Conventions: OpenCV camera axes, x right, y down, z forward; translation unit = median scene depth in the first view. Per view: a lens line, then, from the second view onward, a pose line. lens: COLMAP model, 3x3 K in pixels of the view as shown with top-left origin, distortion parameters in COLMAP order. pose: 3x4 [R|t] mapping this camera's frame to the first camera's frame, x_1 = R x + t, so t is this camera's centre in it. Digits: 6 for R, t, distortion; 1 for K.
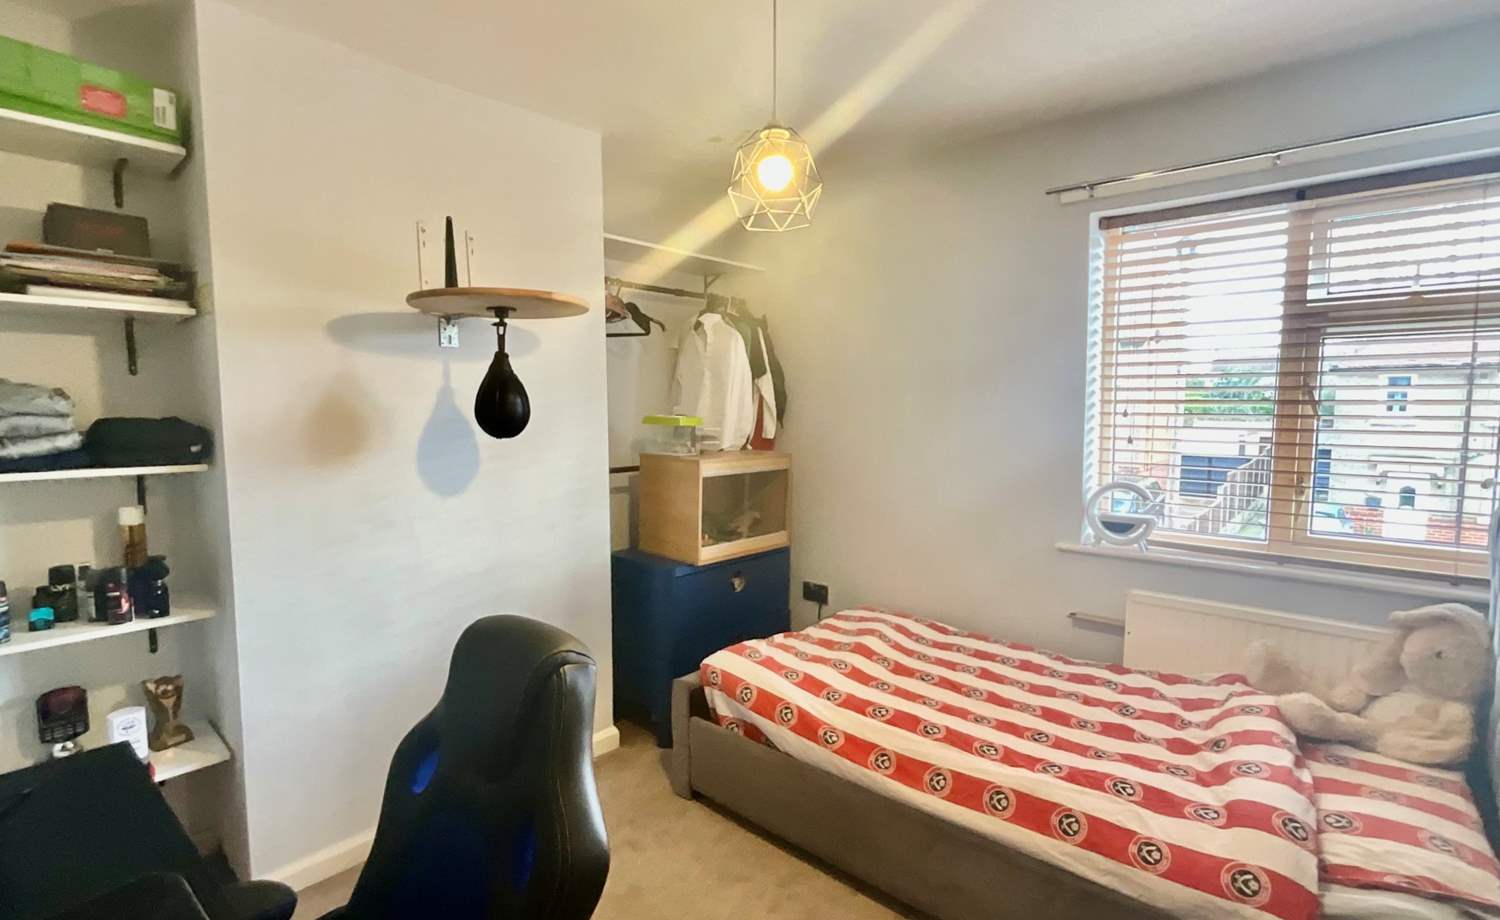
lens RADIAL K [[693.5, 0, 750.0], [0, 693.5, 460.0], [0, 0, 1]] dist [-0.001480, 0.000284]
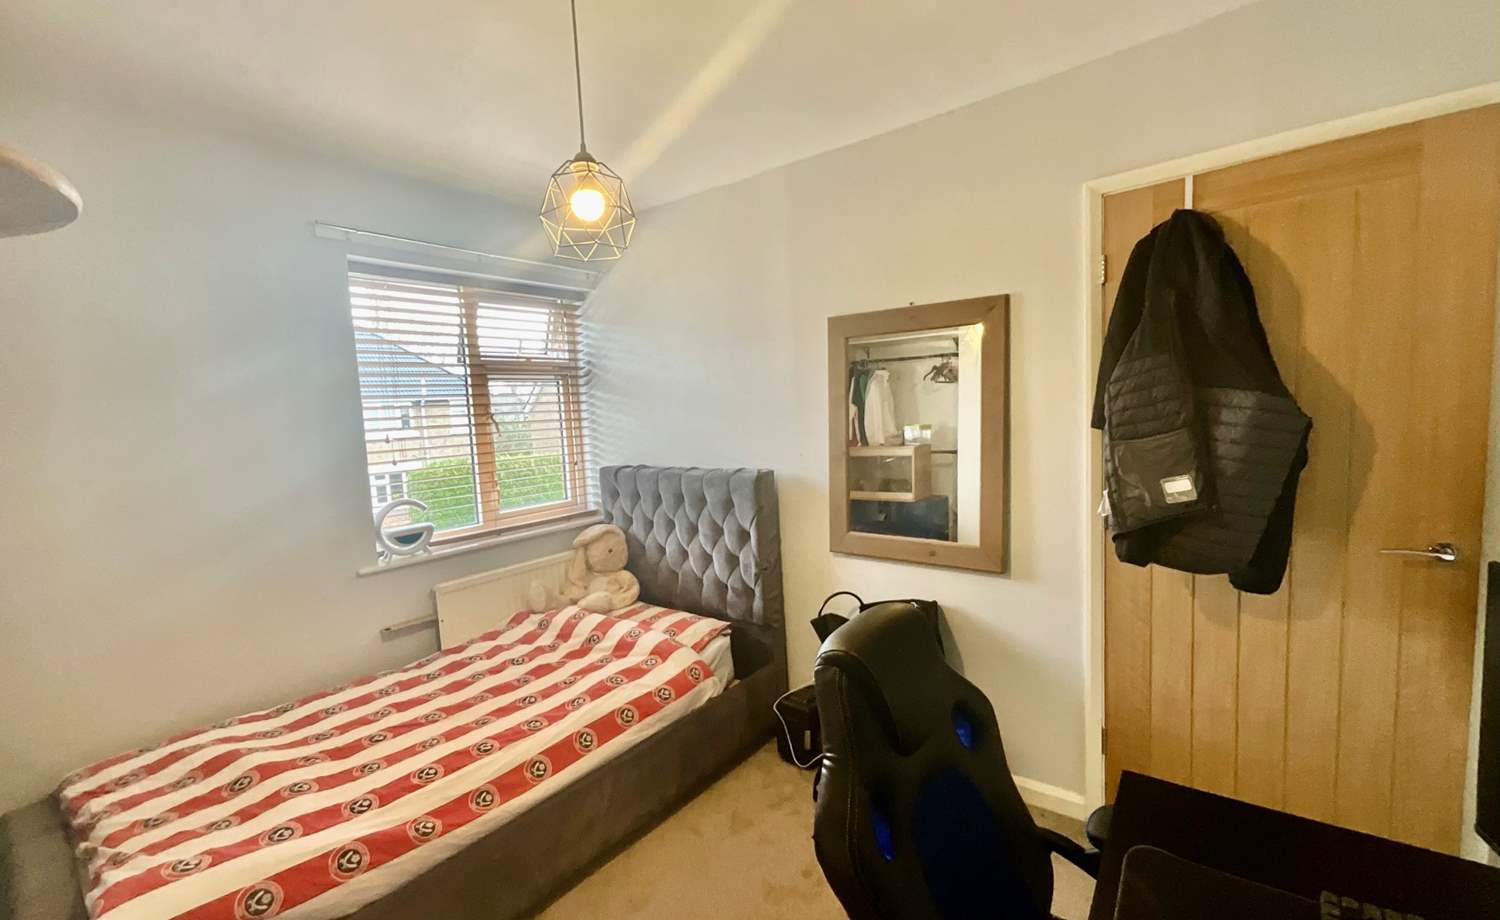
lens RADIAL K [[617.4, 0, 750.0], [0, 617.4, 460.0], [0, 0, 1]] dist [0.000667, 0.000480]
pose [[-0.042331, -0.087539, 0.995261, -0.567864], [0.129585, 0.987259, 0.092347, -0.060221], [-0.990664, 0.132880, -0.030448, 0.520503]]
